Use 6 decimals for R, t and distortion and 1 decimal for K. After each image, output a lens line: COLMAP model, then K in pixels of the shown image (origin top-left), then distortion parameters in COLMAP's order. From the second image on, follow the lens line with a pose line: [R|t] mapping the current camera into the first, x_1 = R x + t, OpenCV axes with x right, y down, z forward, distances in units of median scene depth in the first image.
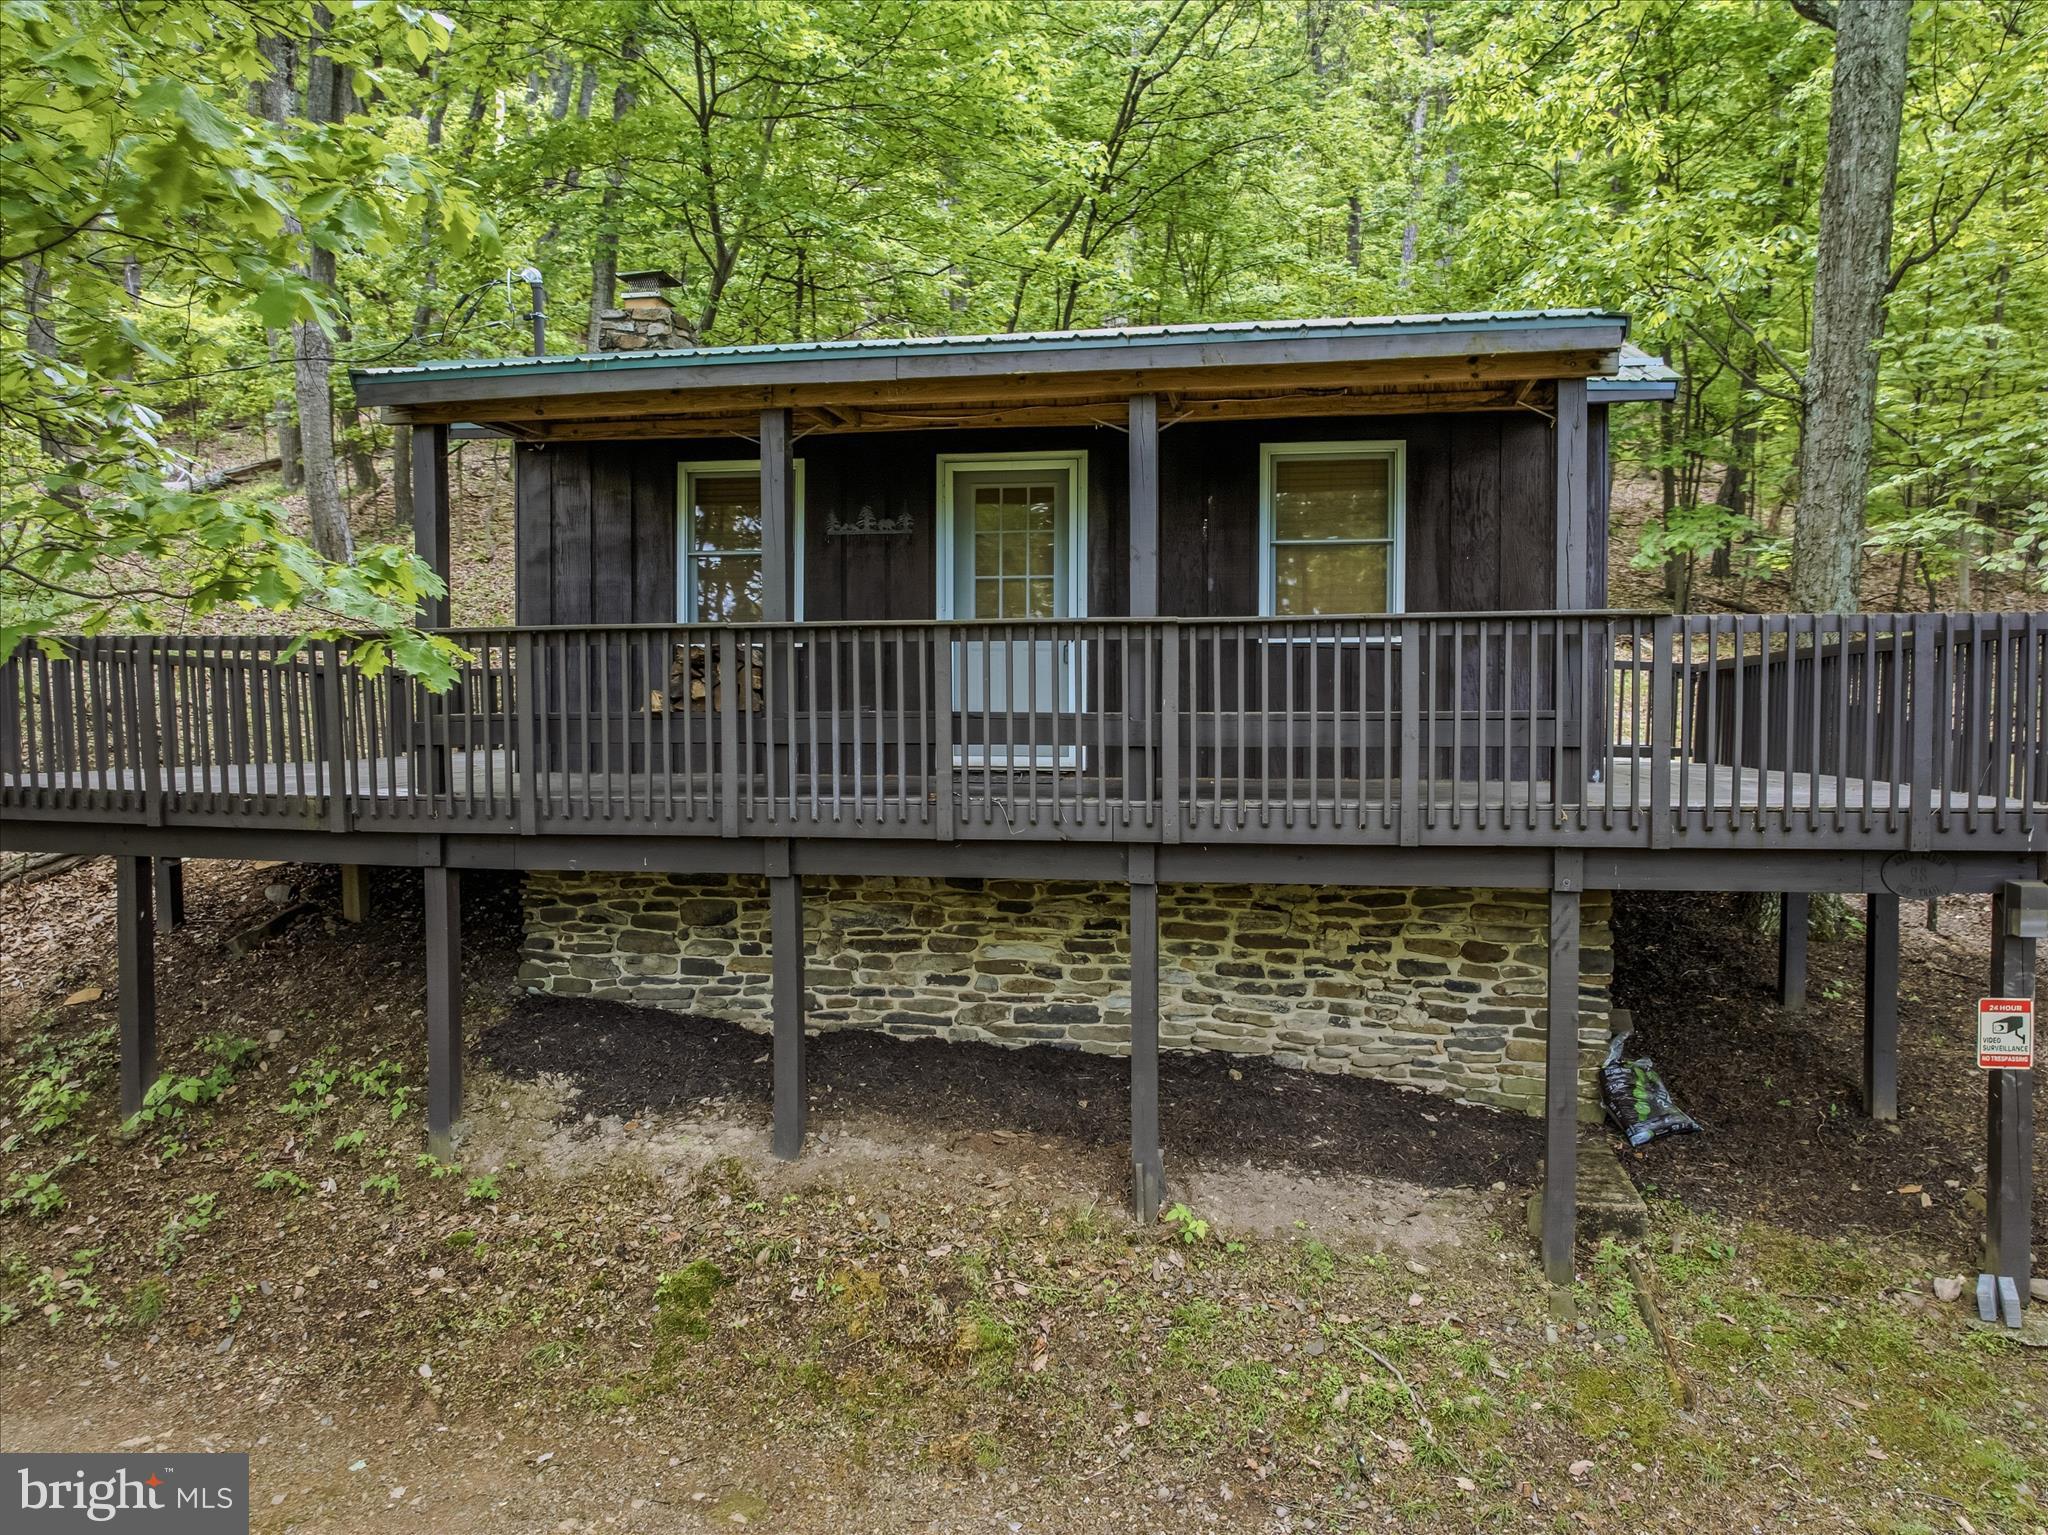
lens RADIAL K [[1453.9, 0, 1022.7], [0, 1453.9, 759.1], [0, 0, 1]] dist [-0.042954, -0.009507]
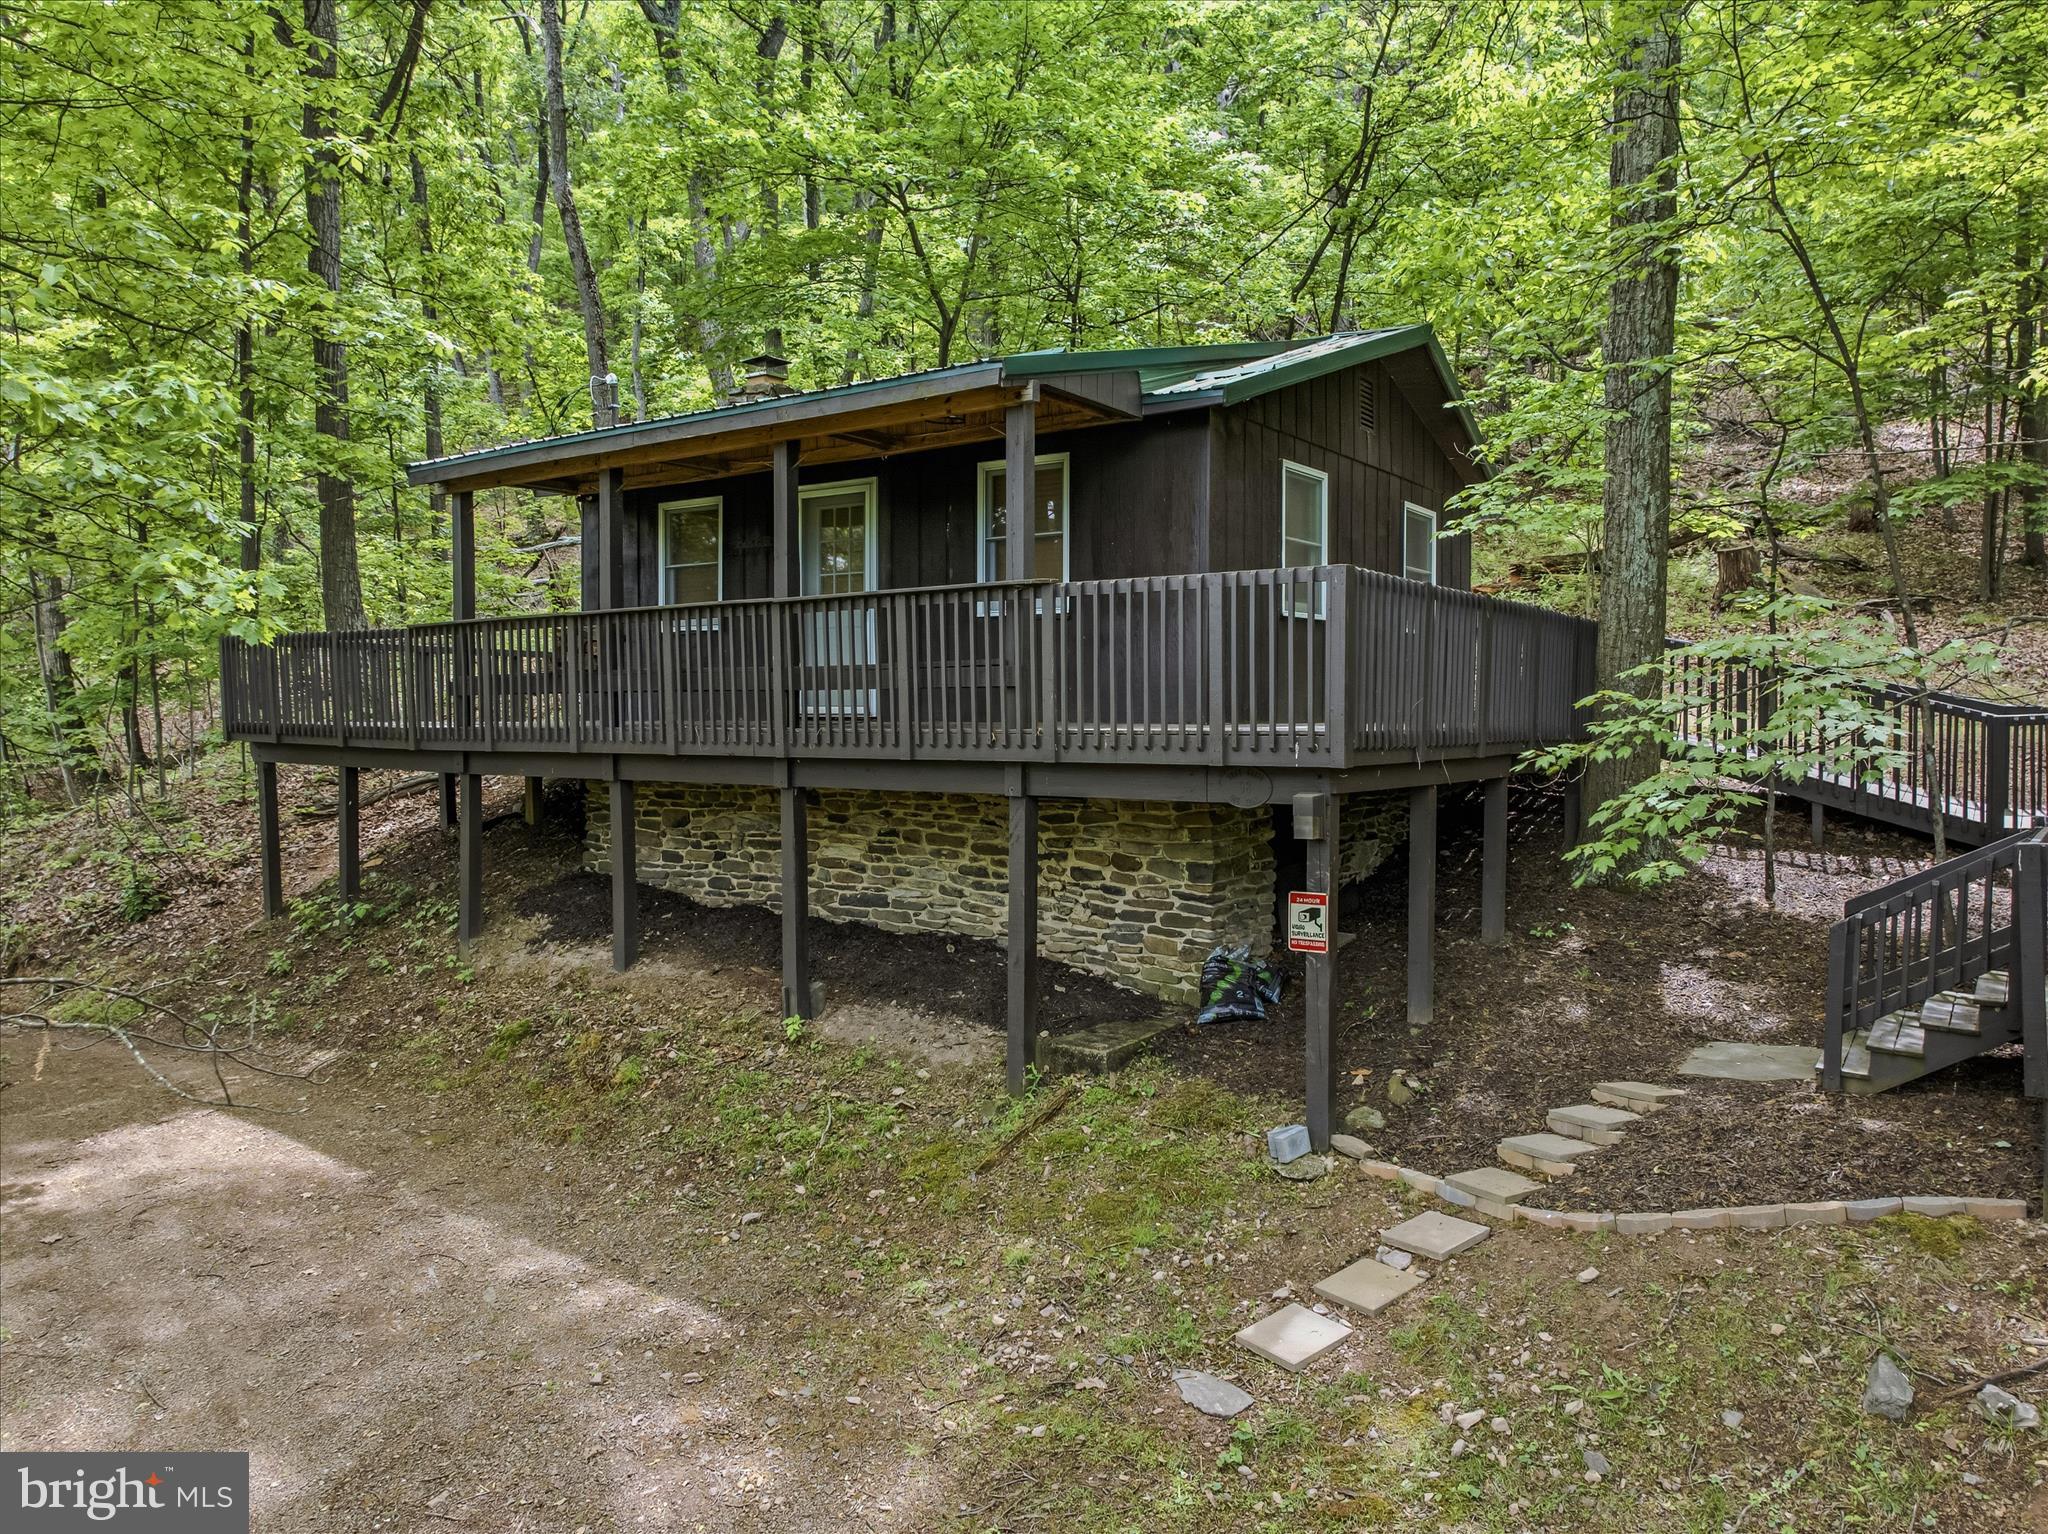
lens RADIAL K [[1453.9, 0, 1021.5], [0, 1453.9, 759.7], [0, 0, 1]] dist [-0.042954, -0.009507]
pose [[0.906104, 0.014792, -0.422795, 0.739911], [-0.015938, 0.999873, 0.000825, 0.045177], [0.422754, 0.005991, 0.906225, -0.153277]]
